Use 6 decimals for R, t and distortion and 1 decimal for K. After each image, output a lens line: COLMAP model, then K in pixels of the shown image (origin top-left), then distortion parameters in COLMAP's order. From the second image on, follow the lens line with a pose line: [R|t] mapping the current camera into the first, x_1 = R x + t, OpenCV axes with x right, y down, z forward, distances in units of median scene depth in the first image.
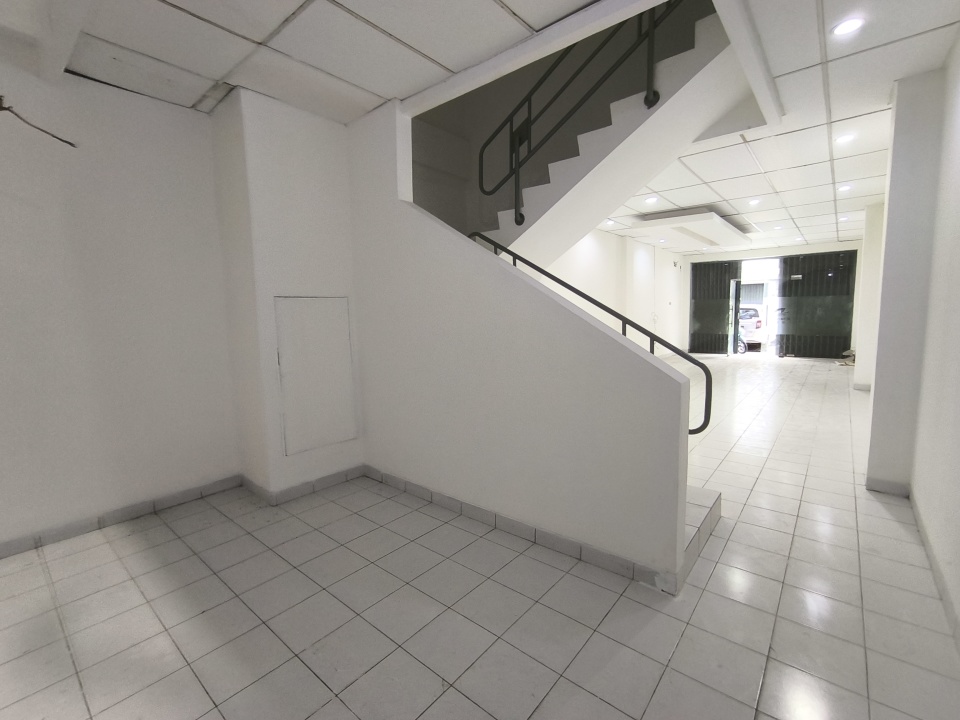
lens RADIAL K [[430.5, 0, 478.8], [0, 430.5, 358.4], [0, 0, 1]] dist [-0.000808, 0.000606]
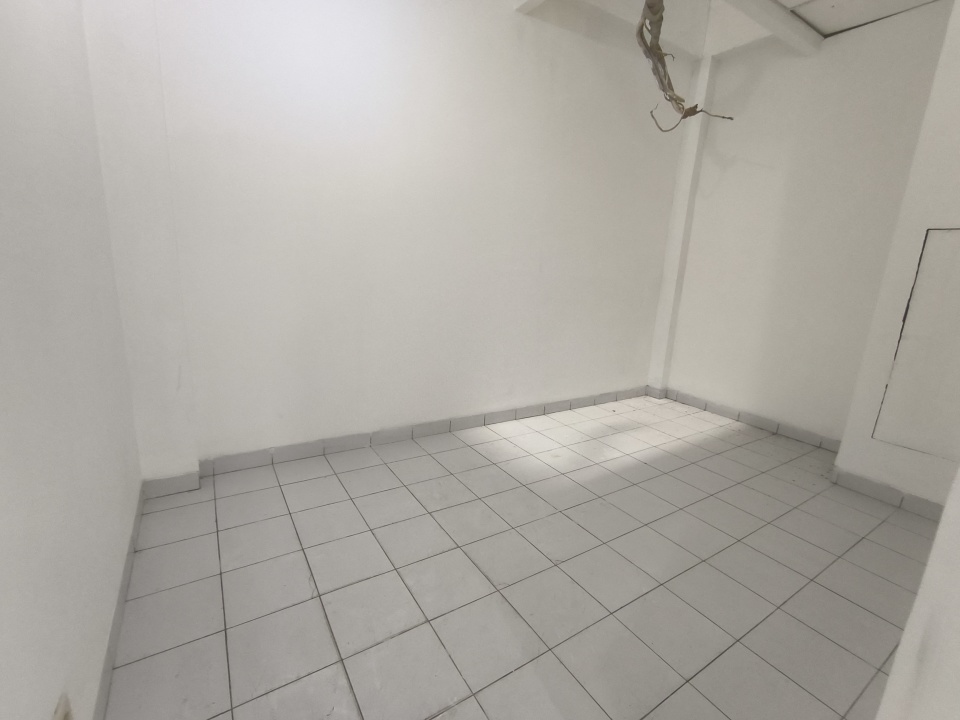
lens RADIAL K [[430.5, 0, 483.3], [0, 430.5, 365.5], [0, 0, 1]] dist [-0.000808, 0.000606]
pose [[-0.296593, 0.232276, -0.926326, 0.569827], [-0.147549, 0.947179, 0.284748, -0.026123], [0.943537, 0.221133, -0.246655, 0.597845]]
